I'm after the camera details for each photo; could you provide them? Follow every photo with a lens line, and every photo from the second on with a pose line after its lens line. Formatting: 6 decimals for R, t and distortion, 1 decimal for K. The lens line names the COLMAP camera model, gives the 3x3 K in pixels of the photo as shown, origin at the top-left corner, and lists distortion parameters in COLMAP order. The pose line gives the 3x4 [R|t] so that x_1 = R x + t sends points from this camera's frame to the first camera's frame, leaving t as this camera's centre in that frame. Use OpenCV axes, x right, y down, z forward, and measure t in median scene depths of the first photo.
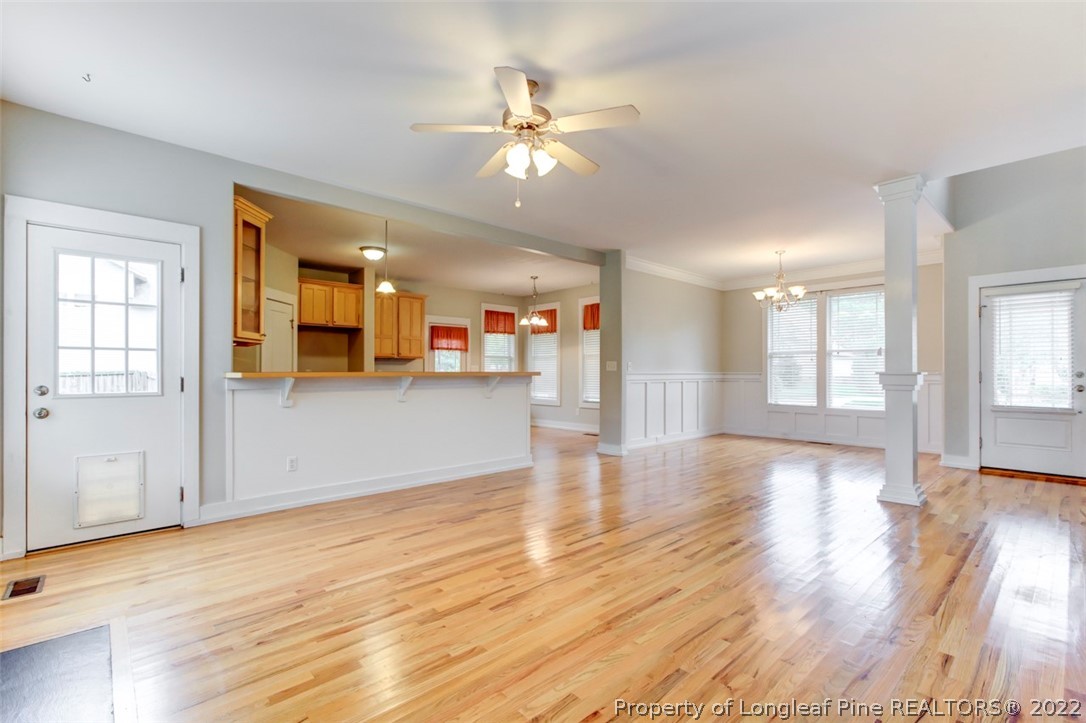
lens RADIAL K [[482.8, 0, 540.3], [0, 482.8, 367.6], [0, 0, 1]] dist [-0.001161, 0.000573]
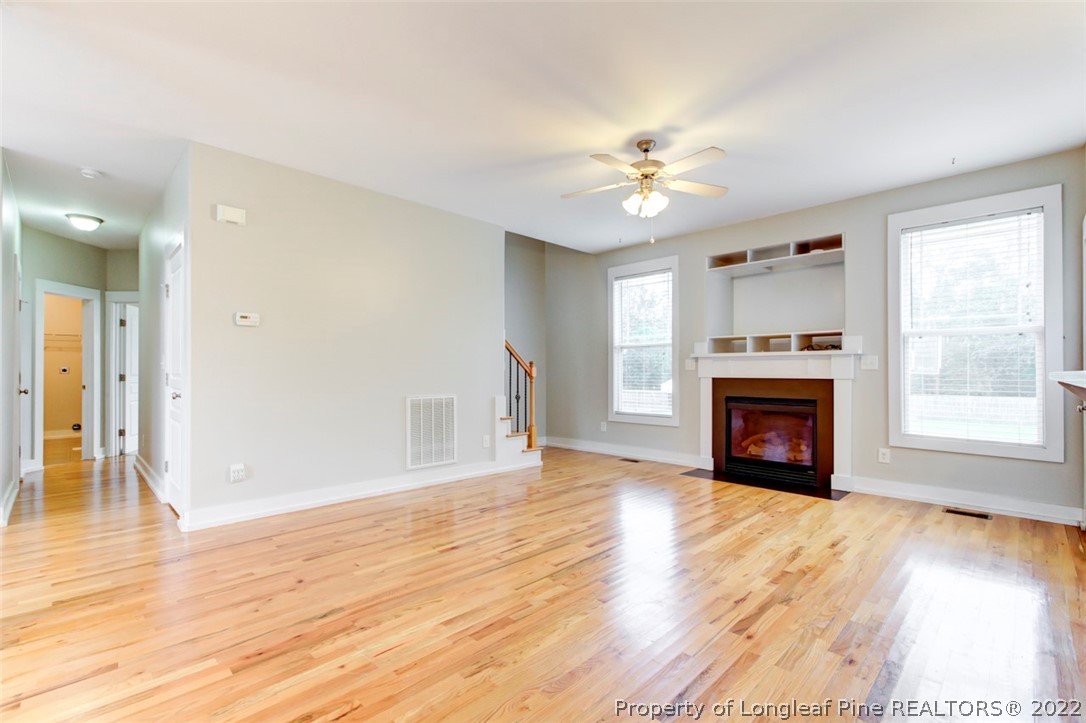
lens RADIAL K [[482.8, 0, 540.3], [0, 482.8, 367.6], [0, 0, 1]] dist [-0.001161, 0.000573]
pose [[-0.999056, 0.000215, -0.043443, 0.249728], [0.001113, 0.999786, -0.020643, 0.018701], [0.043429, -0.020672, -0.998843, 1.853112]]
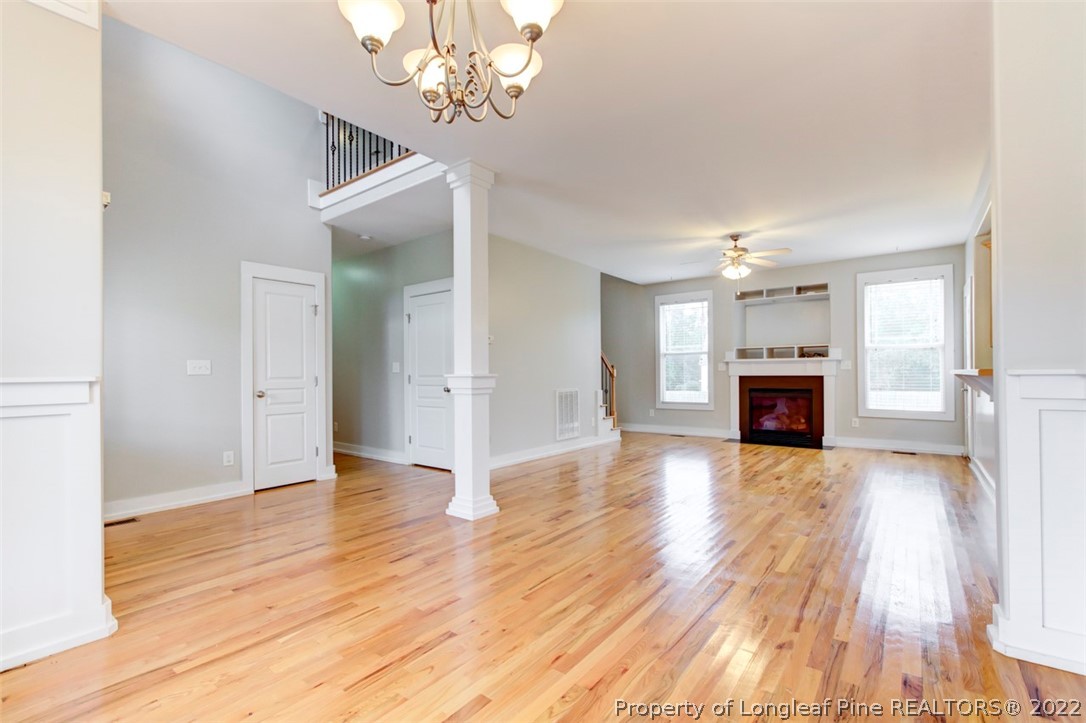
lens RADIAL K [[481.6, 0, 542.4], [0, 481.6, 371.4], [0, 0, 1]] dist [-0.000900, 0.000179]
pose [[-0.984693, 0.007716, -0.174125, 0.967791], [0.010493, 0.999832, -0.015034, 0.023621], [0.173980, -0.016631, -0.984609, 2.416577]]
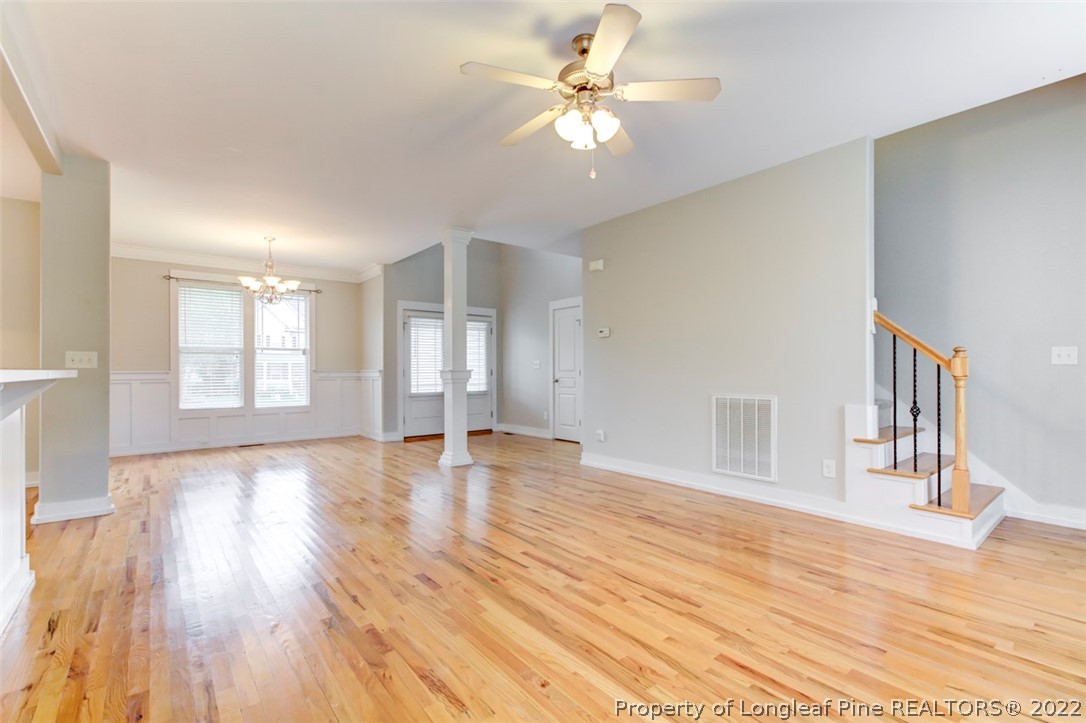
lens RADIAL K [[482.8, 0, 540.3], [0, 482.8, 367.6], [0, 0, 1]] dist [-0.001161, 0.000573]
pose [[0.059592, 0.004920, 0.998211, -0.749117], [-0.006676, 0.999967, -0.004530, 0.010646], [-0.998201, -0.006394, 0.059622, 0.854505]]
